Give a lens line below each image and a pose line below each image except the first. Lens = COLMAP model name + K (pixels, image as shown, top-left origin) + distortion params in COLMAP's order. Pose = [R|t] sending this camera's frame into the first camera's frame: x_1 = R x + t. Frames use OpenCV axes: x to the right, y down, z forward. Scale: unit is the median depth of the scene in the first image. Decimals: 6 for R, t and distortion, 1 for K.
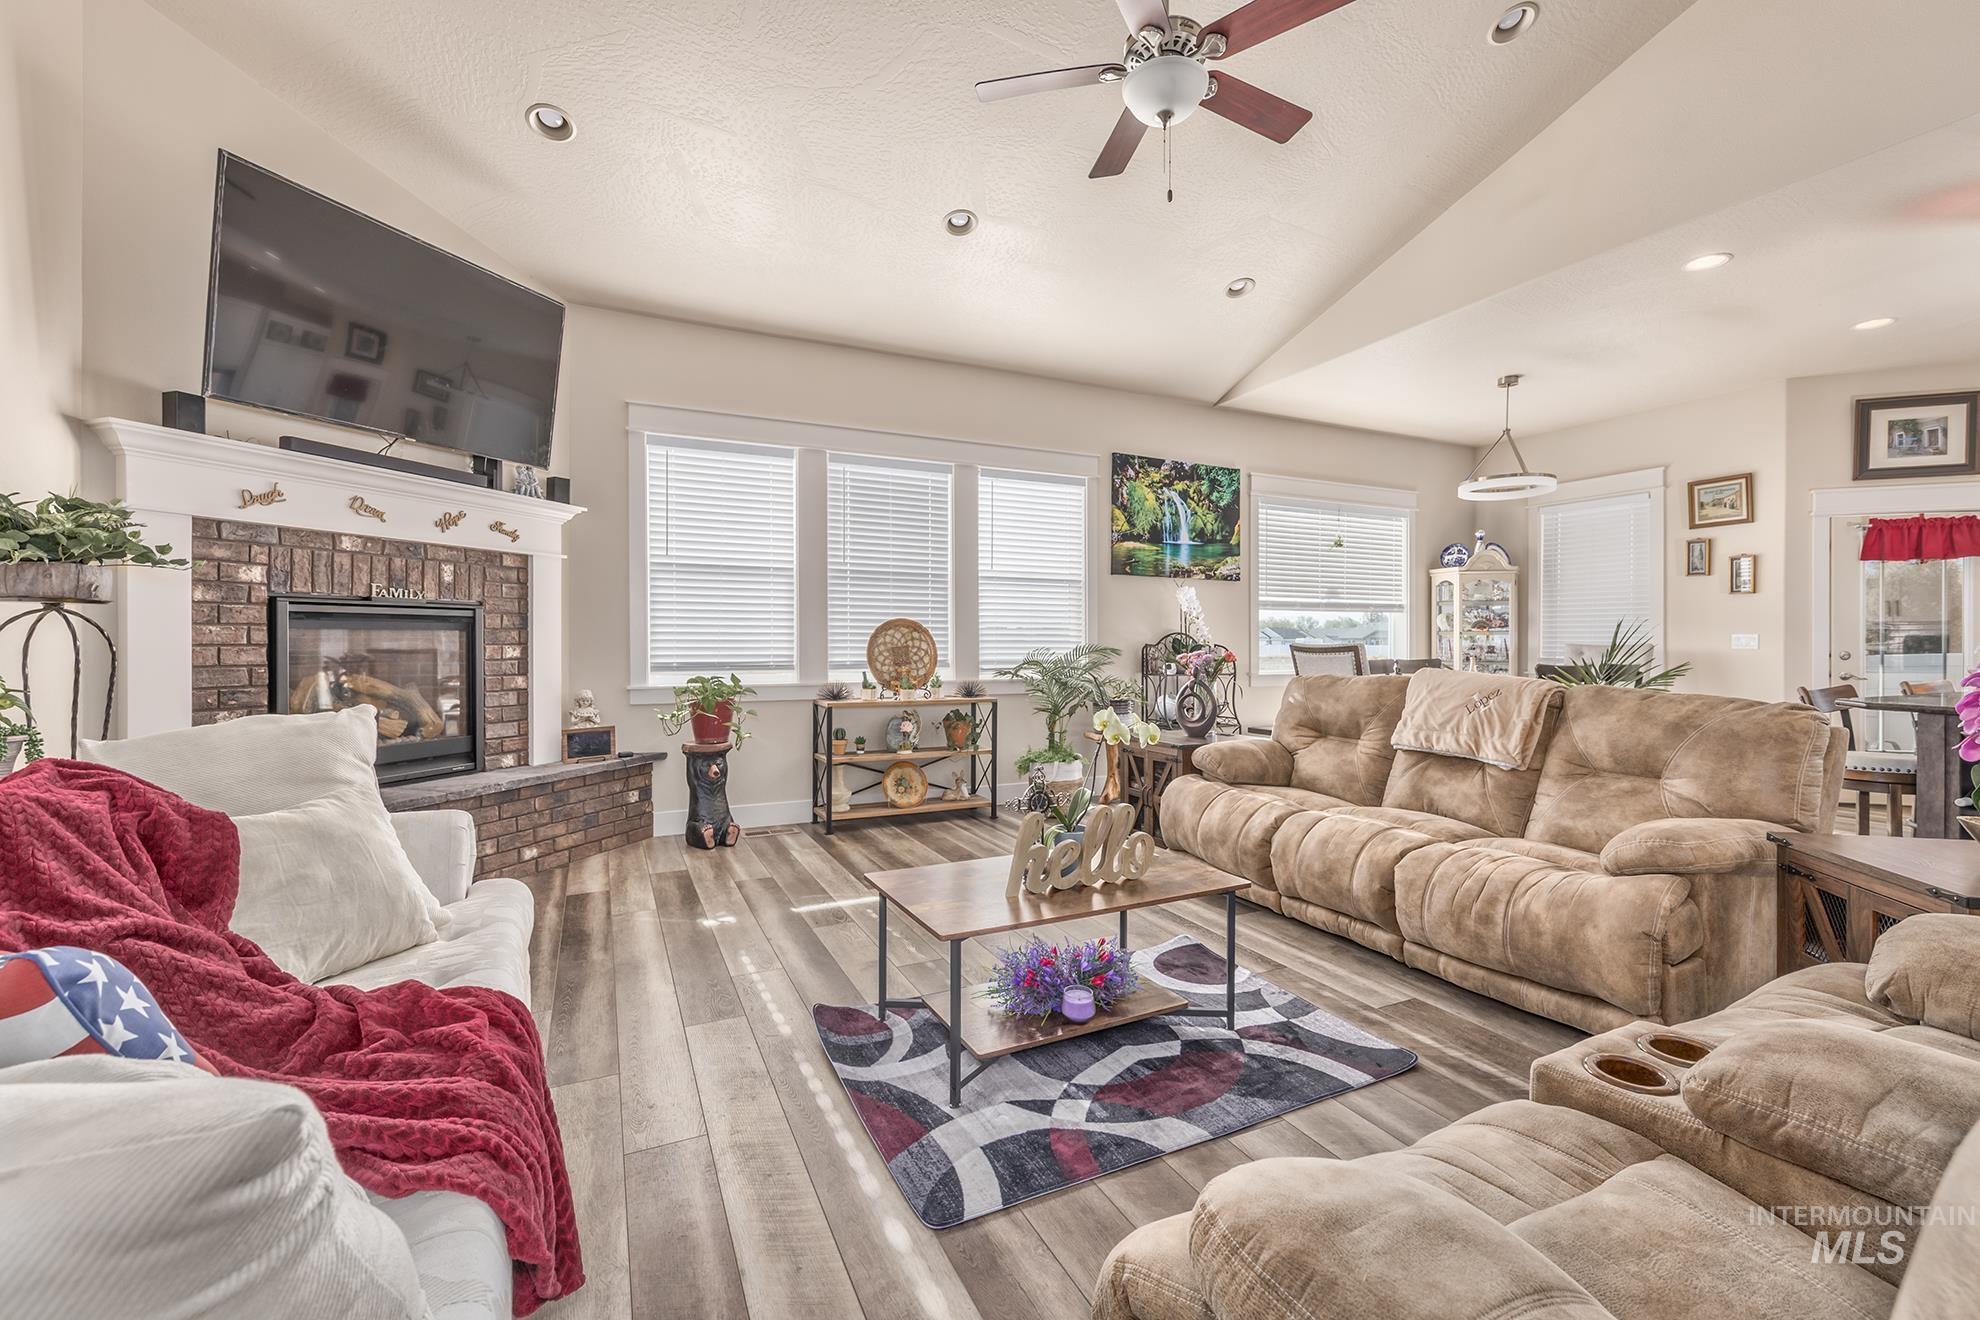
lens RADIAL K [[859.1, 0, 1002.1], [0, 859.1, 642.2], [0, 0, 1]] dist [0.005877, 0.001137]
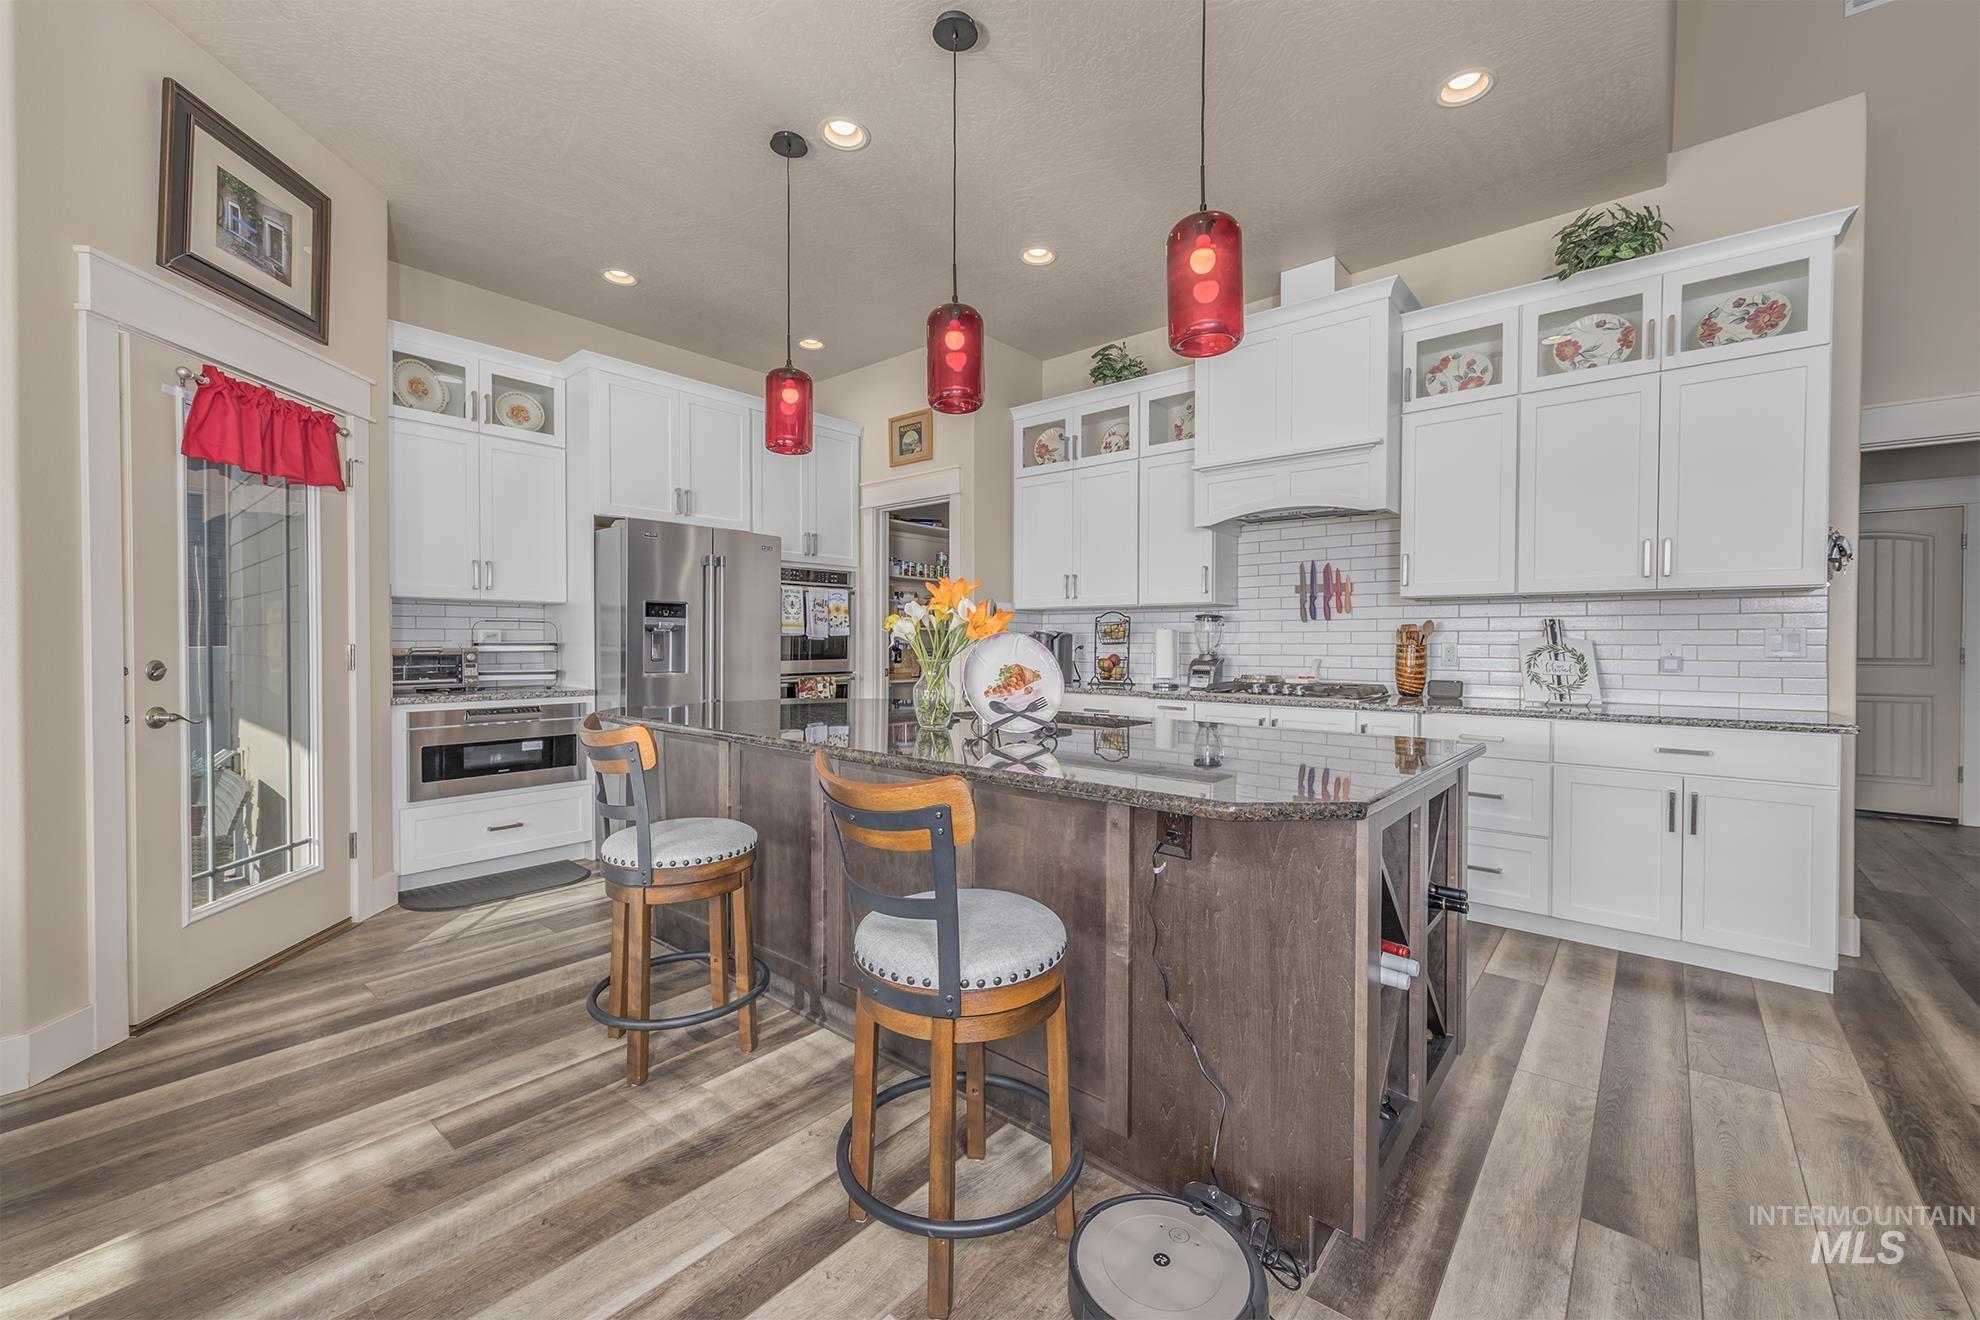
lens RADIAL K [[794.1, 0, 946.4], [0, 794.1, 656.2], [0, 0, 1]] dist [0.003408, -0.000492]
pose [[-0.358808, -0.018405, 0.933230, 0.519441], [-0.003422, 0.999825, 0.018403, -0.000320], [-0.933405, 0.003410, -0.358808, 0.860164]]
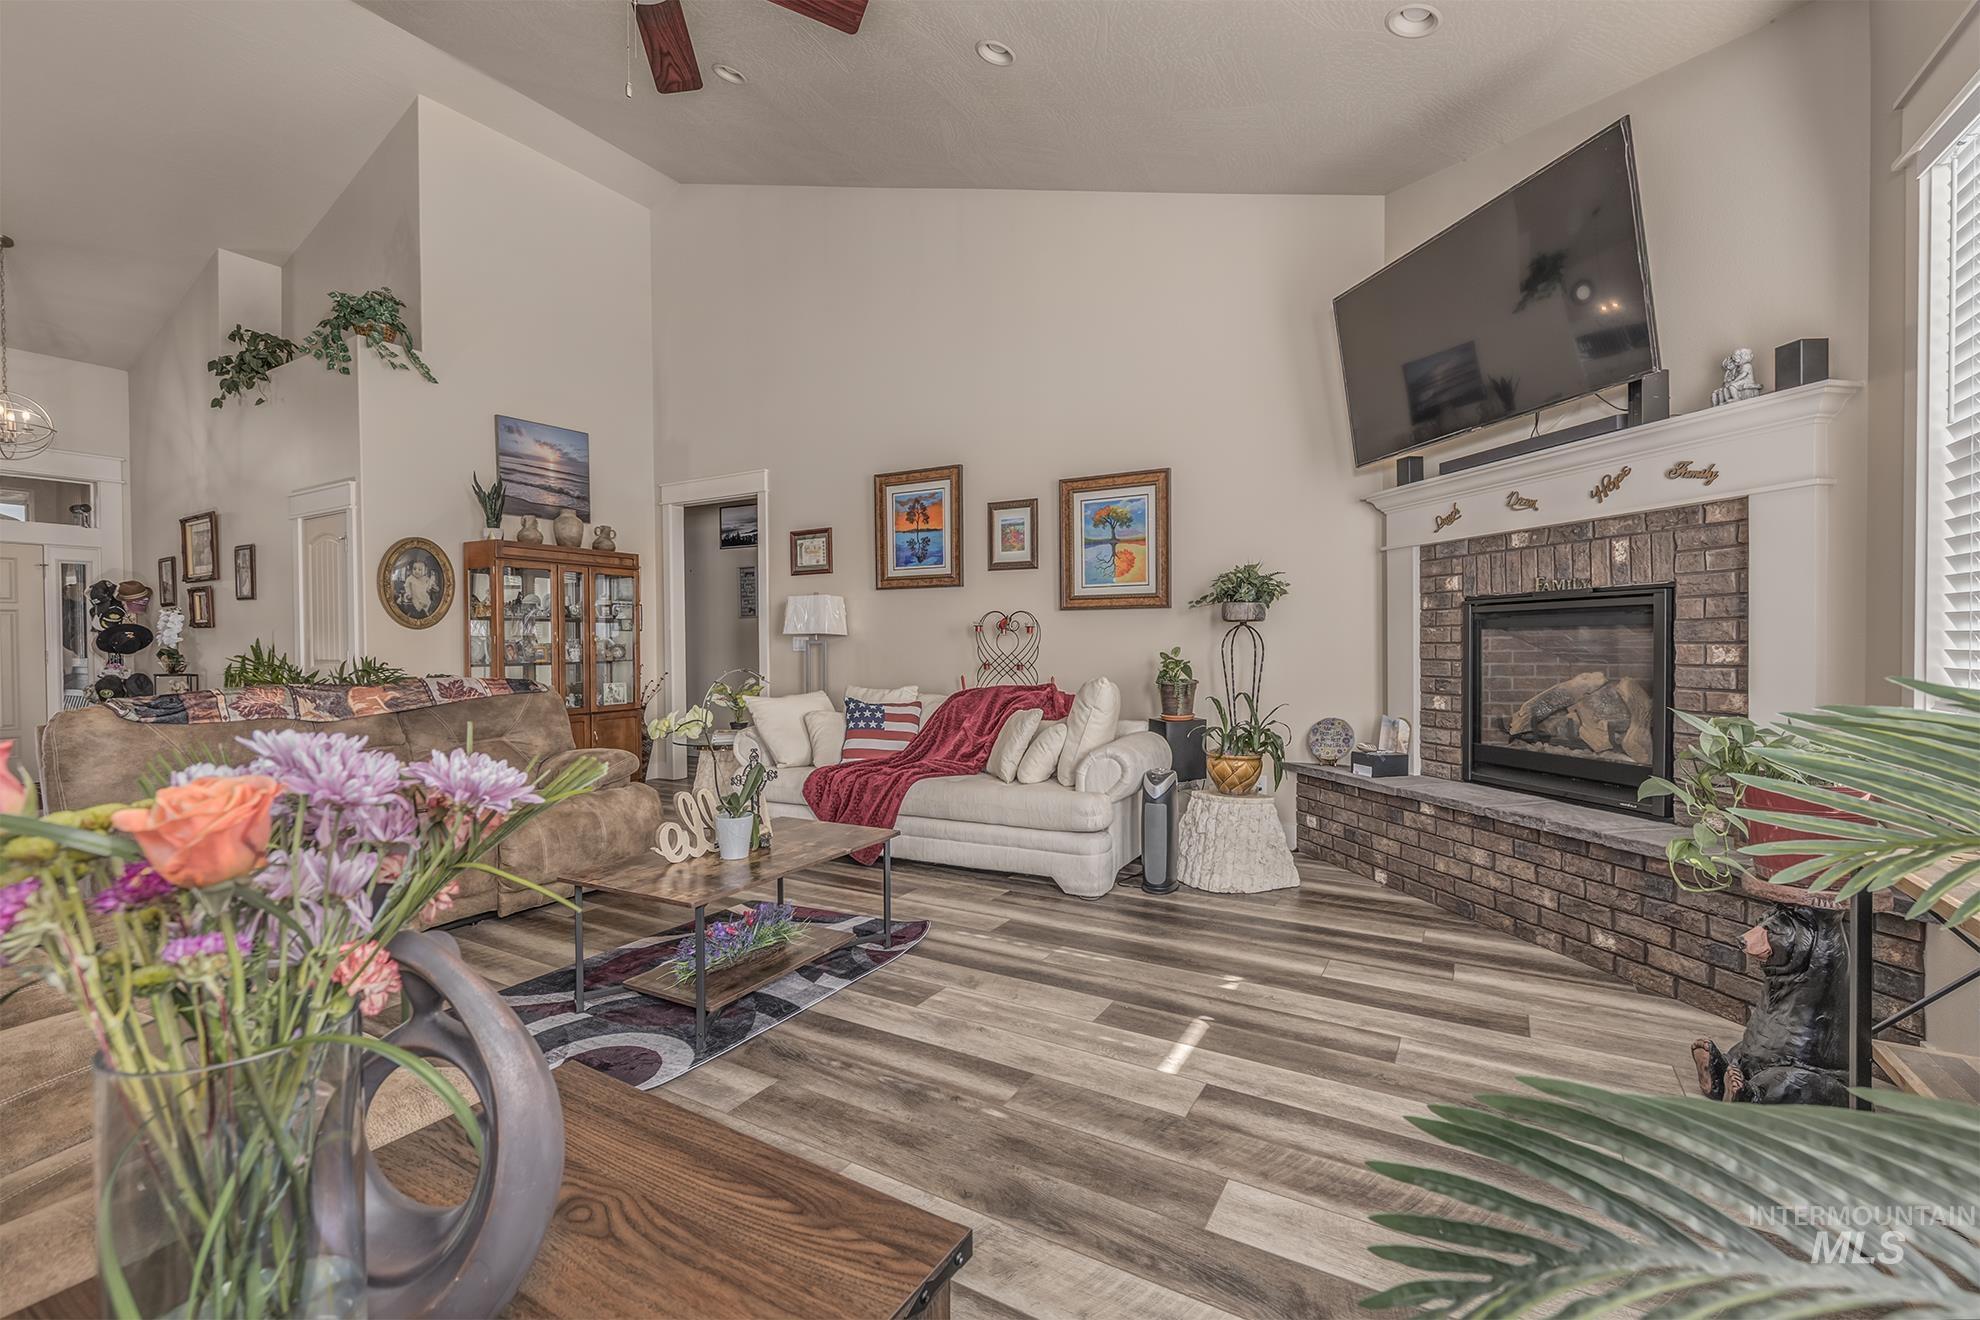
lens RADIAL K [[859.1, 0, 987.2], [0, 859.1, 657.4], [0, 0, 1]] dist [0.005877, 0.001137]
pose [[-0.846450, 0.014843, -0.532261, 0.190036], [0.006545, 0.999826, 0.017473, -0.001154], [0.532427, 0.011307, -0.846400, 1.011459]]
